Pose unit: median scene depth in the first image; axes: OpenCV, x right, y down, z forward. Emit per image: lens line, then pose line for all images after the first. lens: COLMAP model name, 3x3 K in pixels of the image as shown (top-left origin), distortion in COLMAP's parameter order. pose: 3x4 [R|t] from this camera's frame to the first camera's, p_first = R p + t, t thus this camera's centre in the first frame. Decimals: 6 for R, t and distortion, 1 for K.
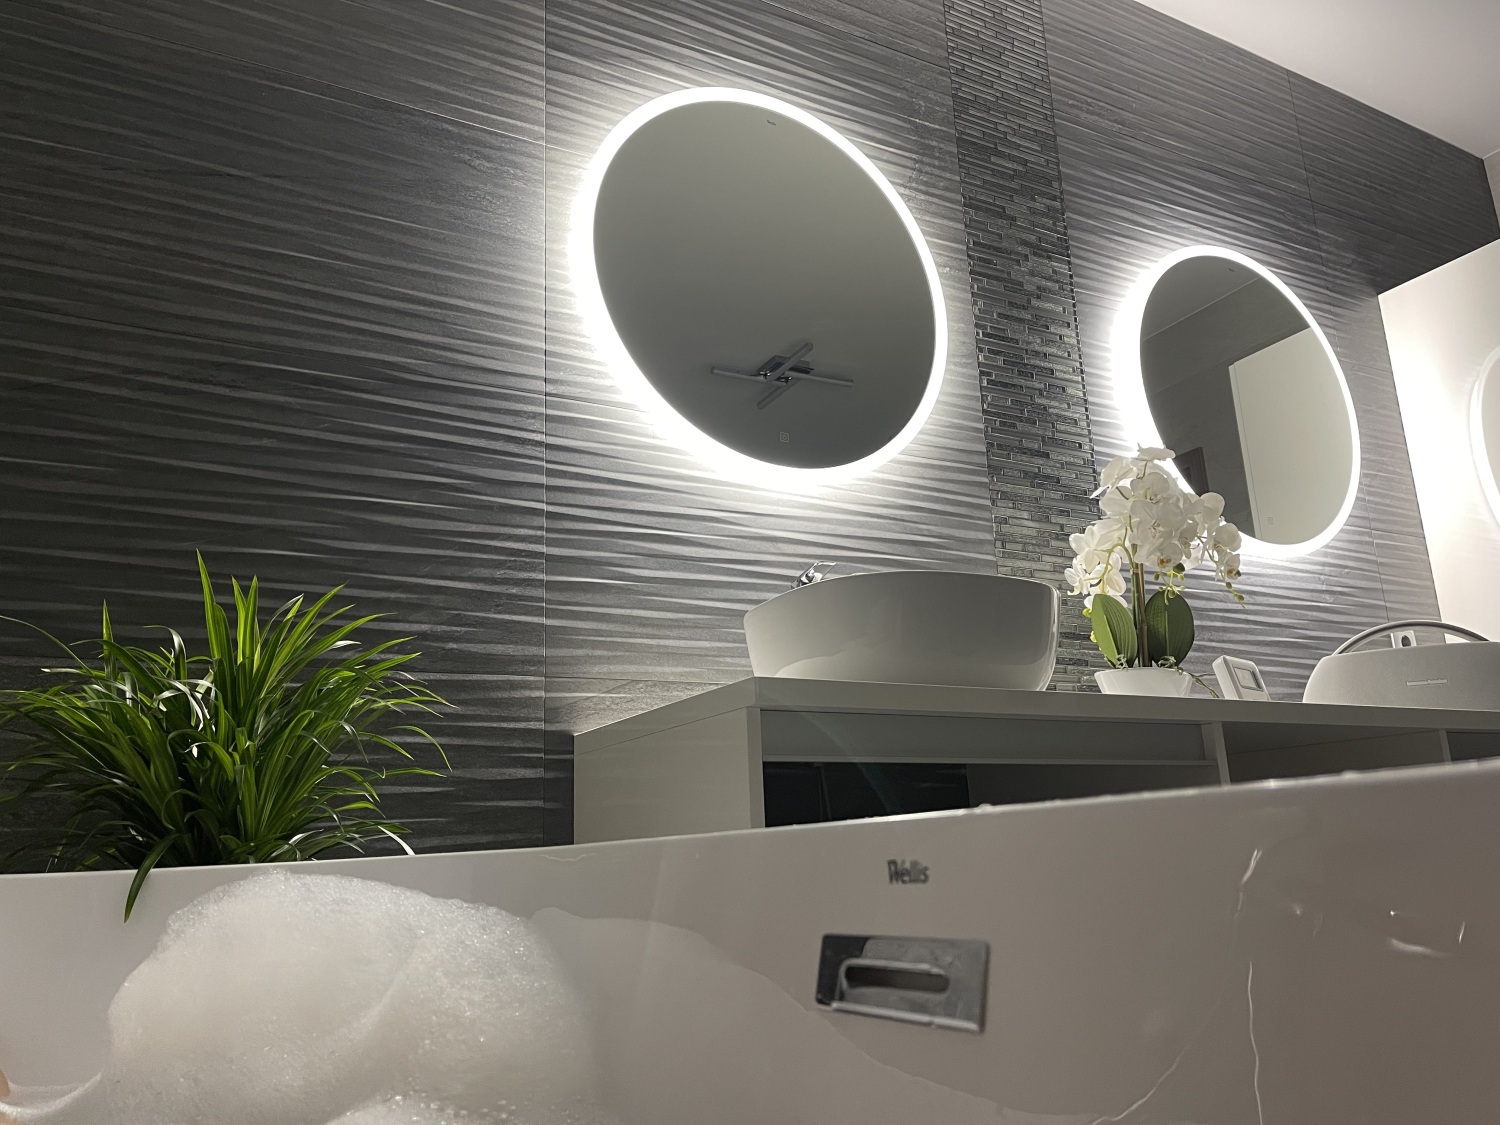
lens RADIAL K [[1124.8, 0, 747.5], [0, 1124.8, 552.3], [0, 0, 1]] dist [0.033575, -0.020326]
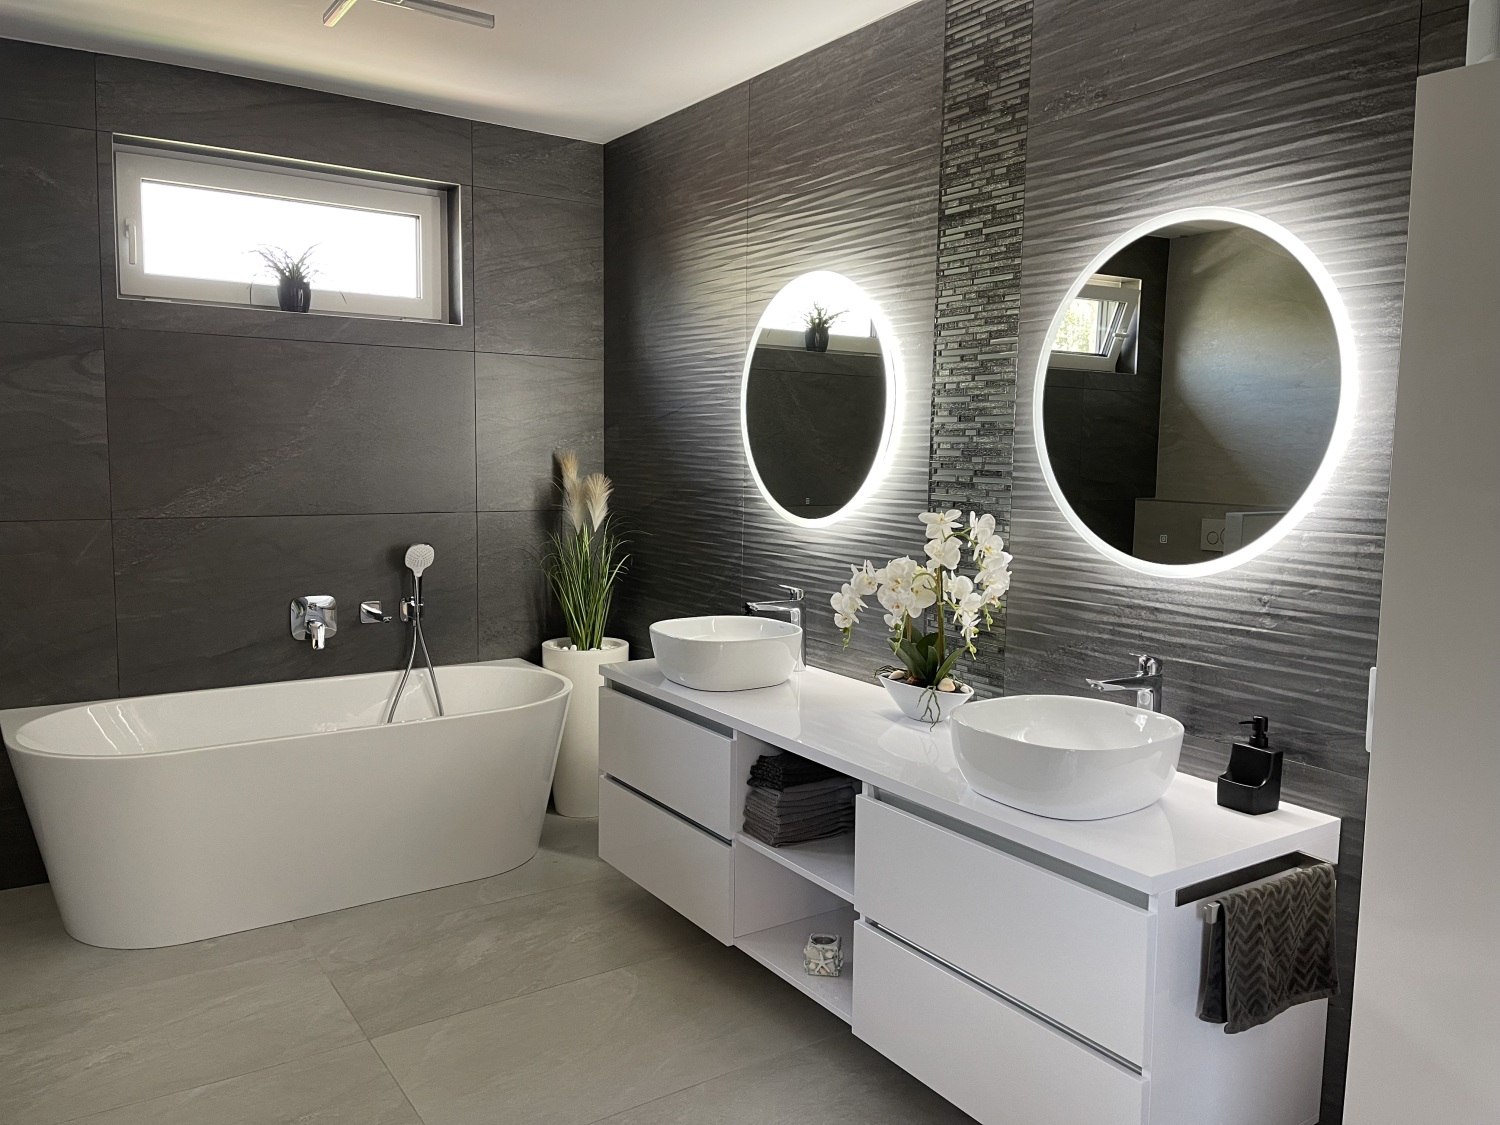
lens RADIAL K [[1117.2, 0, 757.0], [0, 1117.2, 574.6], [0, 0, 1]] dist [0.023907, -0.045478]
pose [[0.092681, 0.138679, -0.985991, 1.398329], [0.214608, 0.964196, 0.155786, -0.222603], [0.972293, -0.226040, 0.059601, 0.634858]]
